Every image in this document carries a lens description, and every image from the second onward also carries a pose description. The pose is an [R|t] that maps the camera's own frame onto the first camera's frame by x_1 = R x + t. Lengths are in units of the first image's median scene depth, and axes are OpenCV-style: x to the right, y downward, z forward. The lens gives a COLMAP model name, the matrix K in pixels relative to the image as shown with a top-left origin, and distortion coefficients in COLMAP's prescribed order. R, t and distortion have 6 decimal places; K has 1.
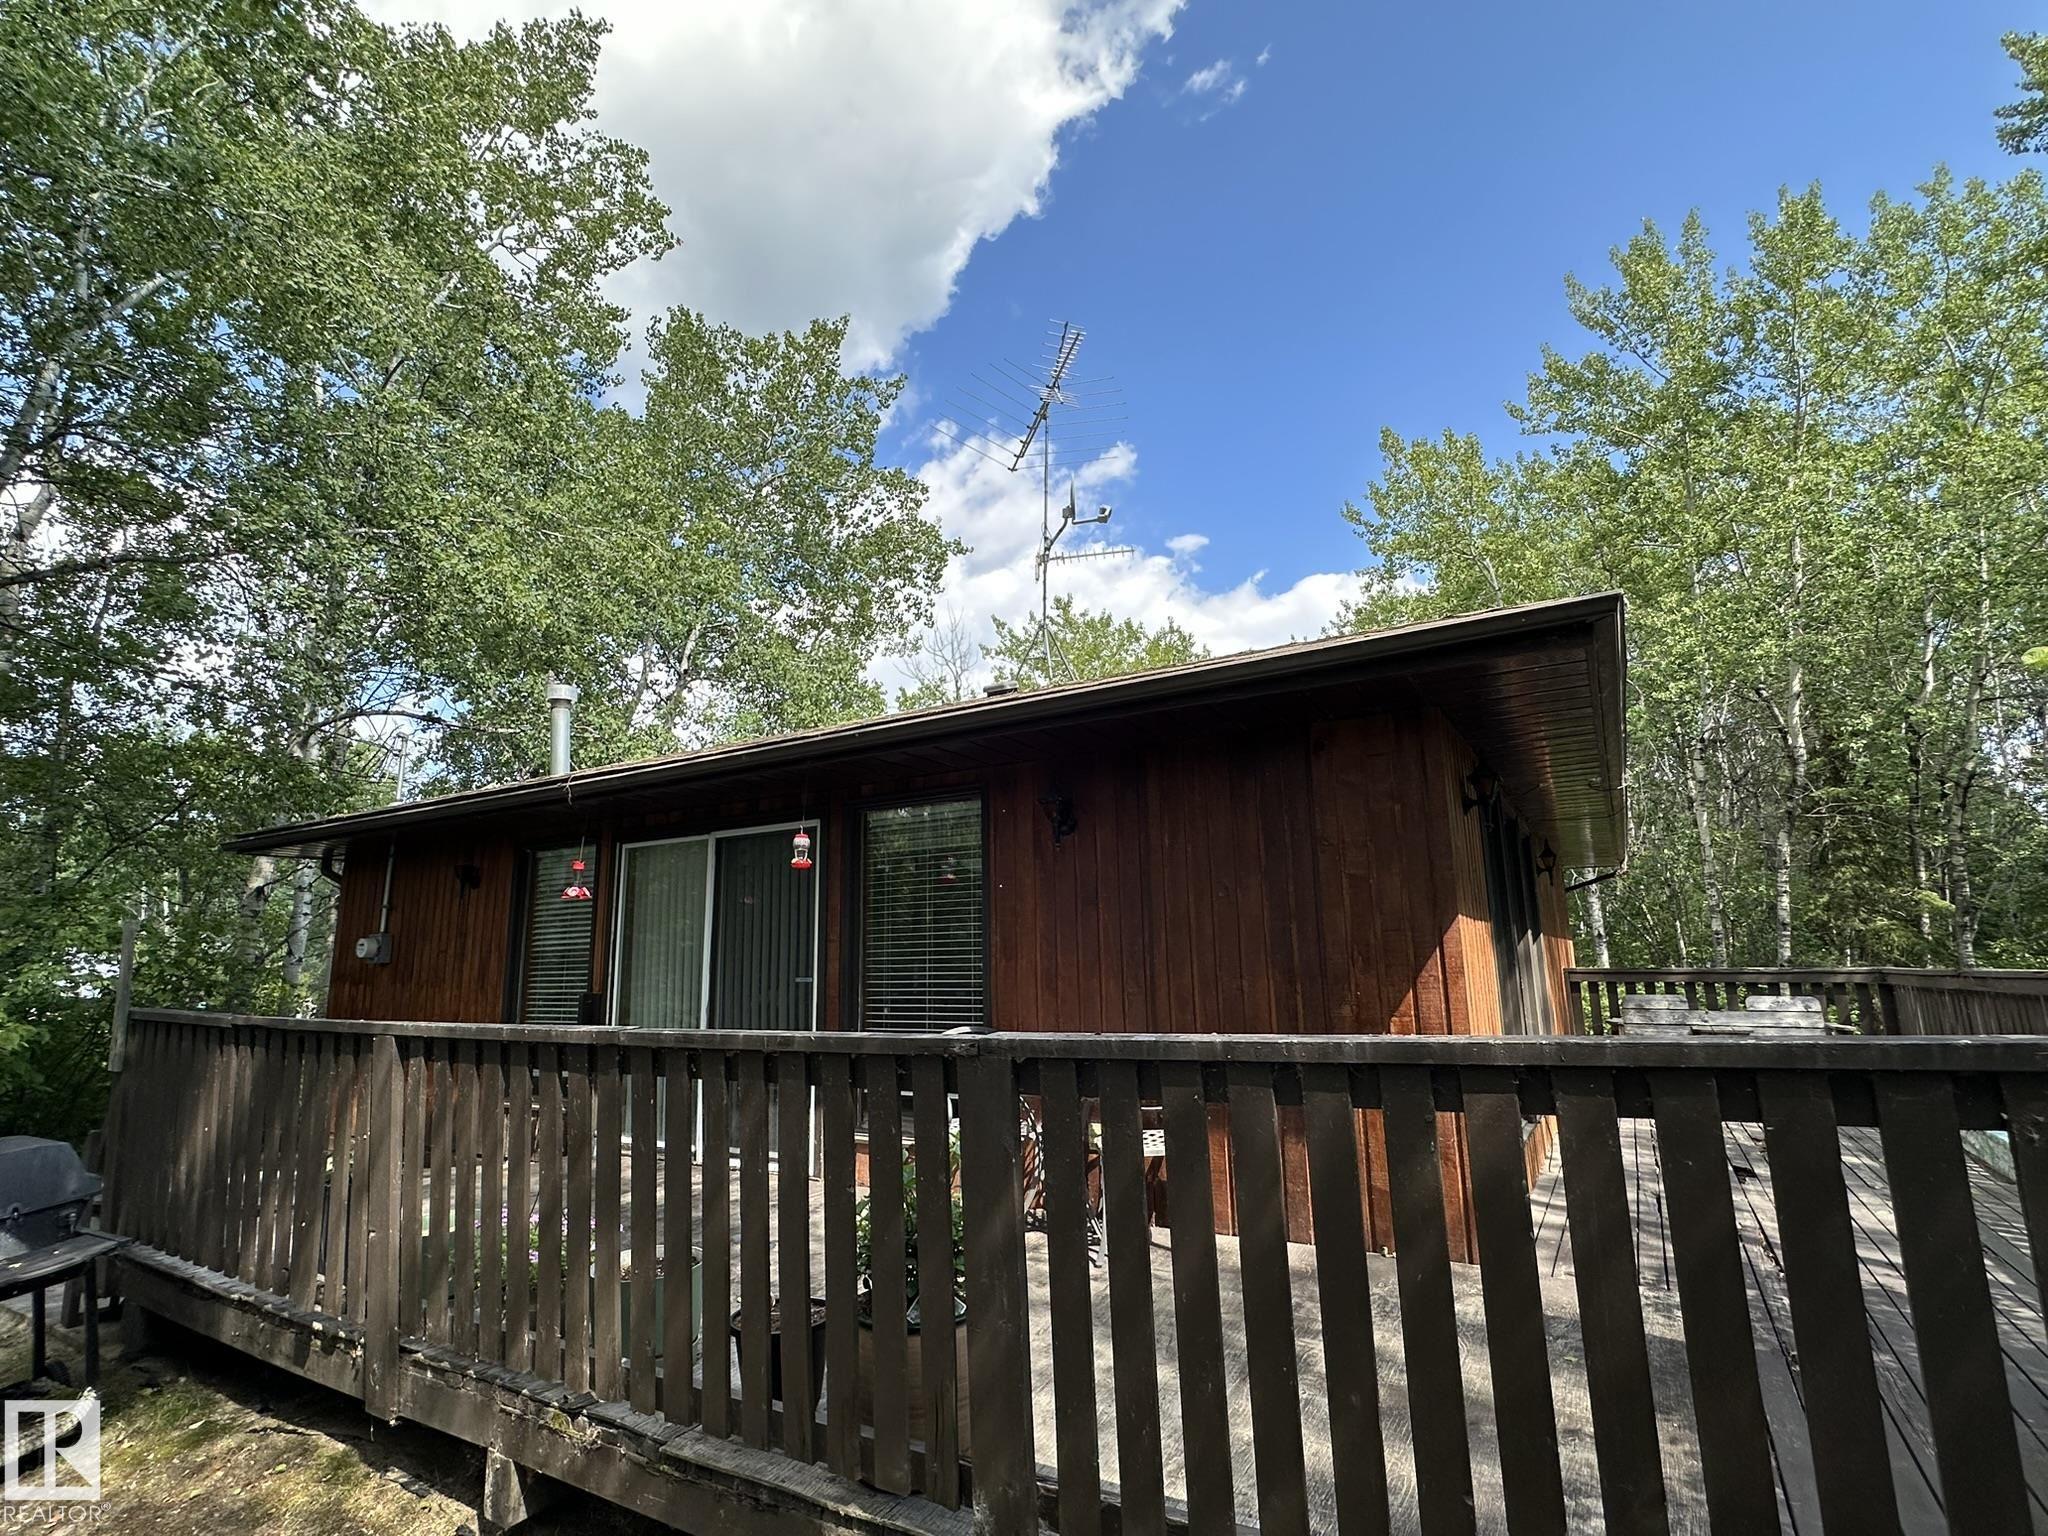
lens RADIAL K [[992.2, 0, 1024.0], [0, 992.2, 768.0], [0, 0, 1]] dist [0.000853, -0.000177]
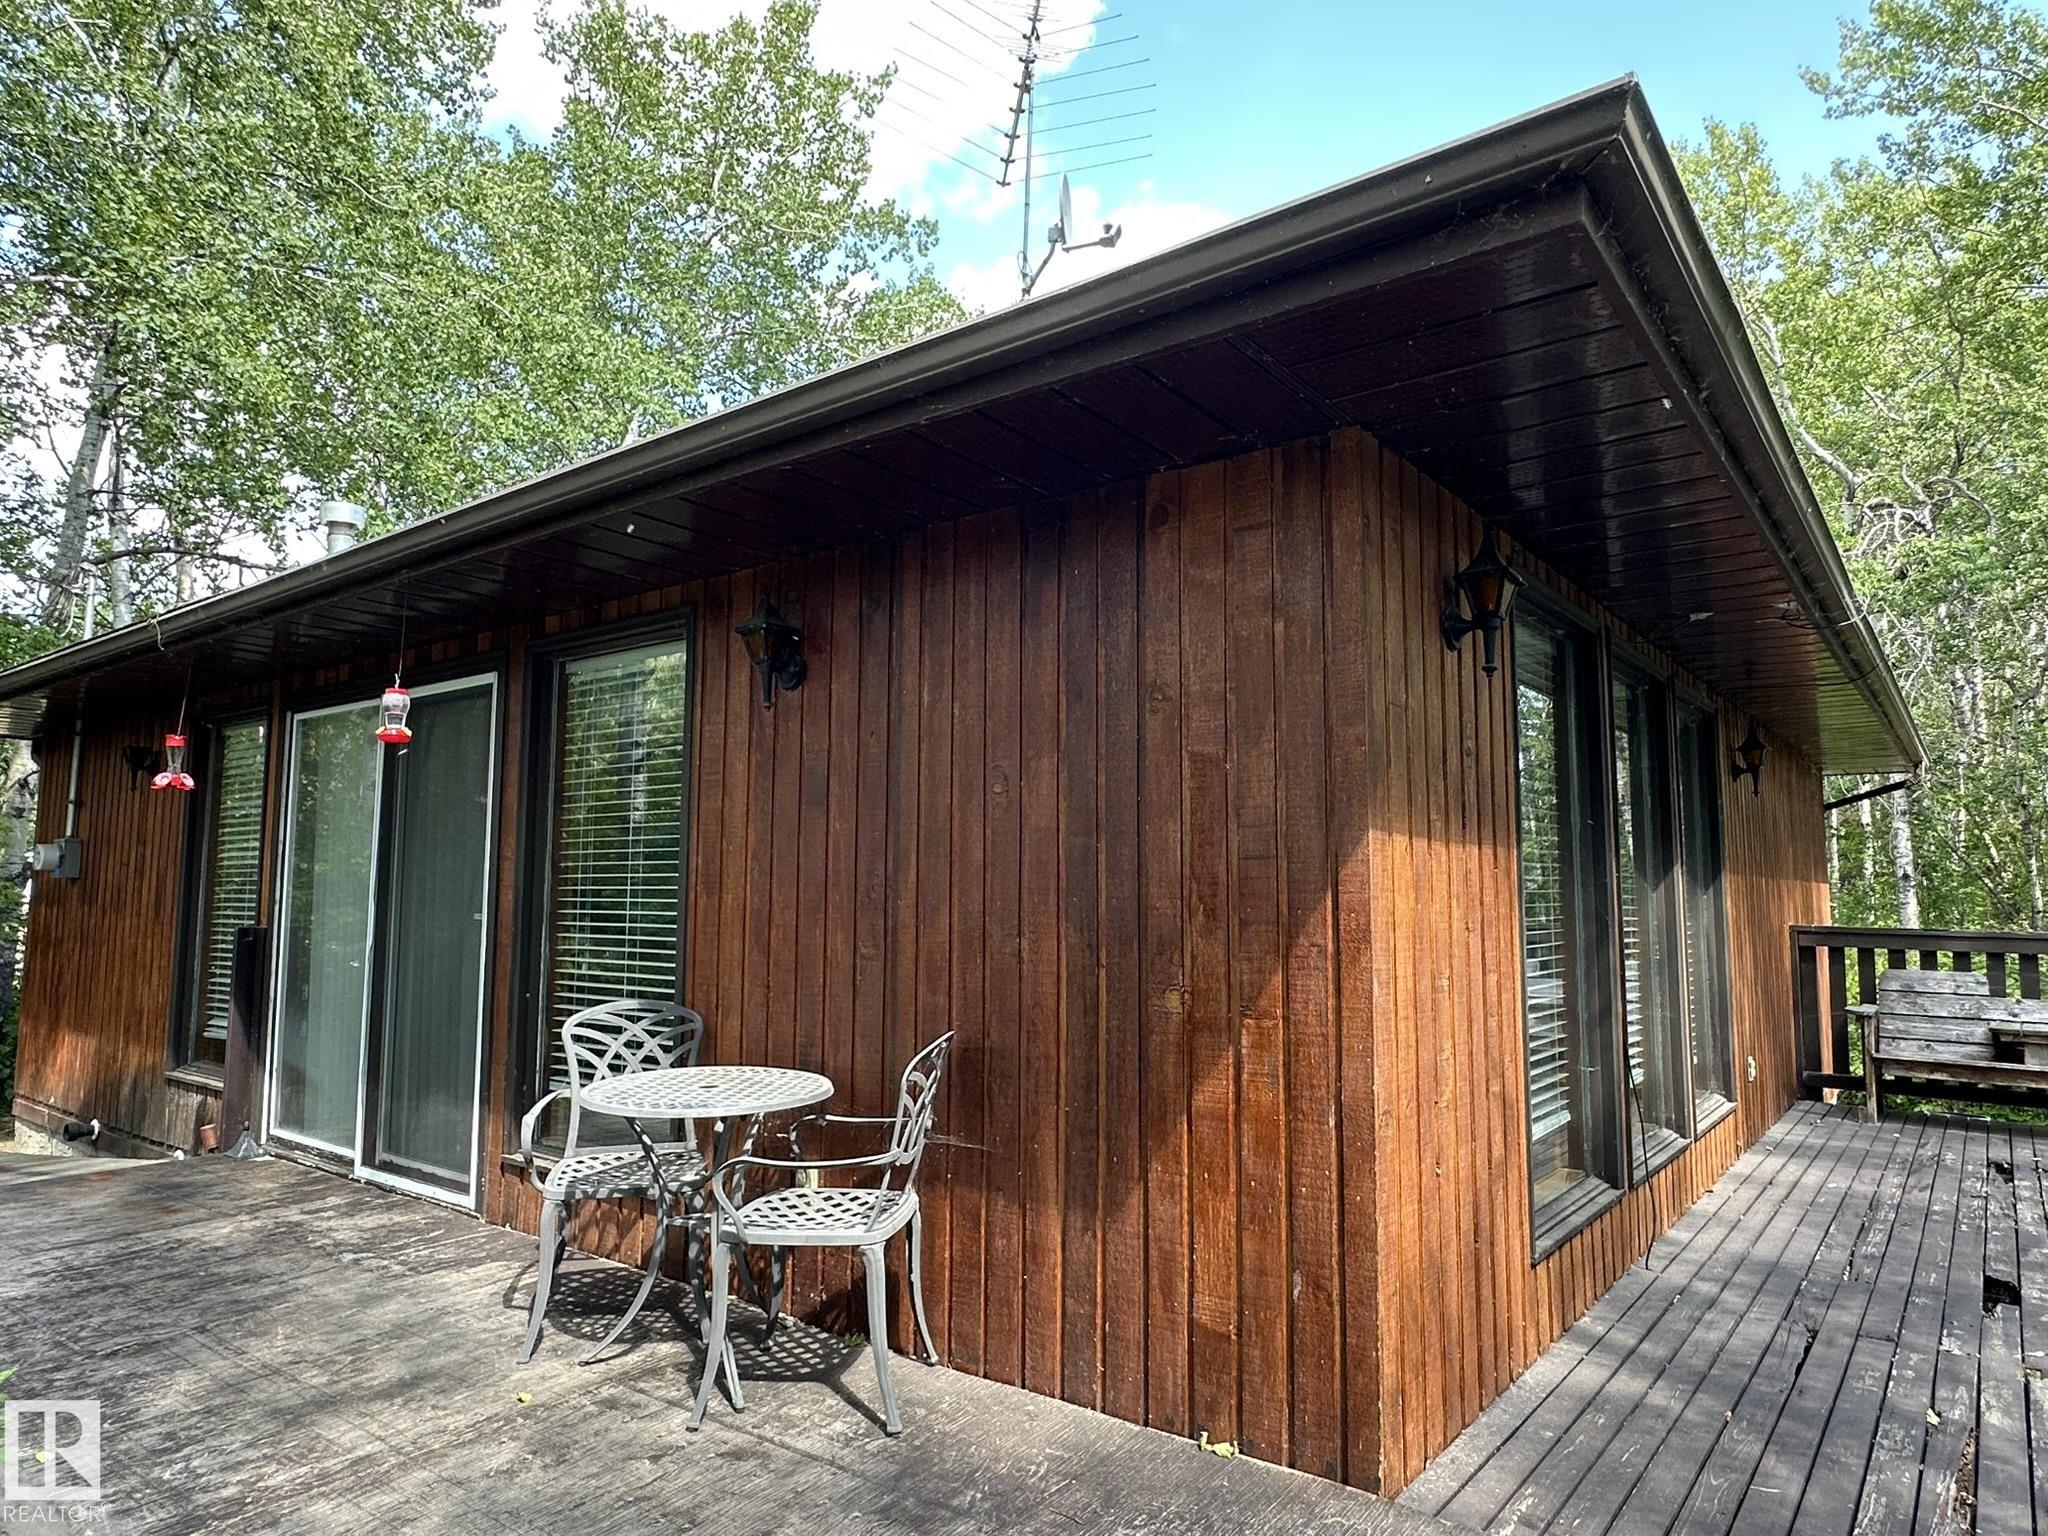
lens RADIAL K [[1267.3, 0, 1026.8], [0, 1267.3, 762.0], [0, 0, 1]] dist [-0.002504, 0.002481]
pose [[0.993511, 0.011017, -0.113204, 0.152465], [-0.000755, 0.995914, 0.090298, 0.024145], [0.113736, -0.089627, 0.989460, 0.149527]]
